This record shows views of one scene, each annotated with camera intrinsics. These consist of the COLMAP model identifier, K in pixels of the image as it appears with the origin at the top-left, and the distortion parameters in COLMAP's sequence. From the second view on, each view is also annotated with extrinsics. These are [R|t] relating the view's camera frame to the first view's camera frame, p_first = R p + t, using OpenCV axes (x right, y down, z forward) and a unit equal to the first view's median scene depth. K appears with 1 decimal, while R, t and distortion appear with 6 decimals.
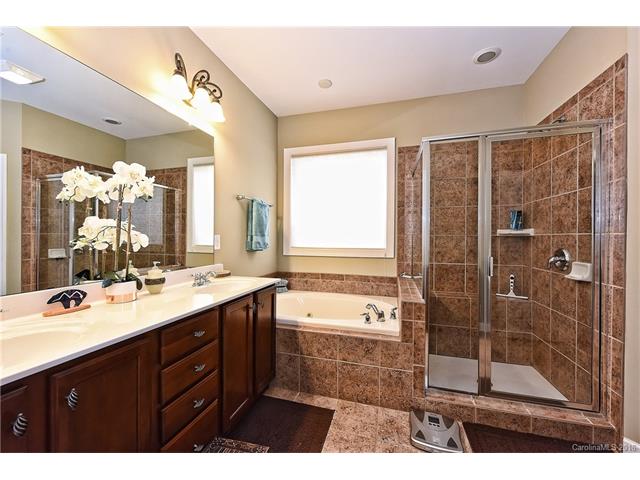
lens RADIAL K [[252.0, 0, 318.1], [0, 252.0, 239.2], [0, 0, 1]] dist [-0.000701, -0.000146]
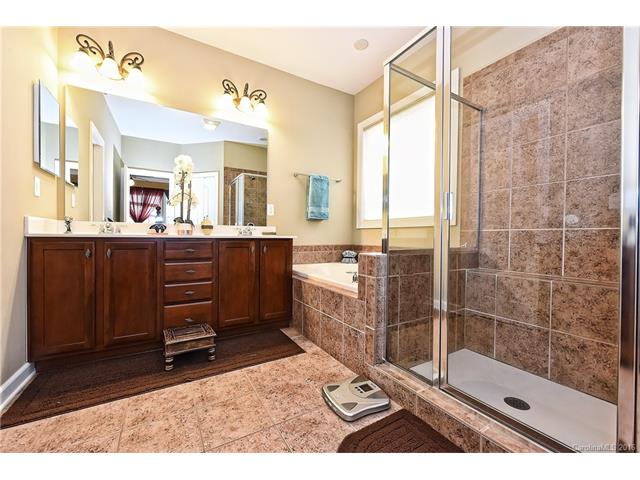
lens RADIAL K [[260.6, 0, 316.6], [0, 260.6, 238.5], [0, 0, 1]] dist [0.001140, -0.001000]
pose [[0.734820, 0.011791, -0.678160, 0.765406], [-0.011546, 0.999921, 0.004875, 0.167971], [0.678164, 0.004248, 0.734898, 0.186383]]
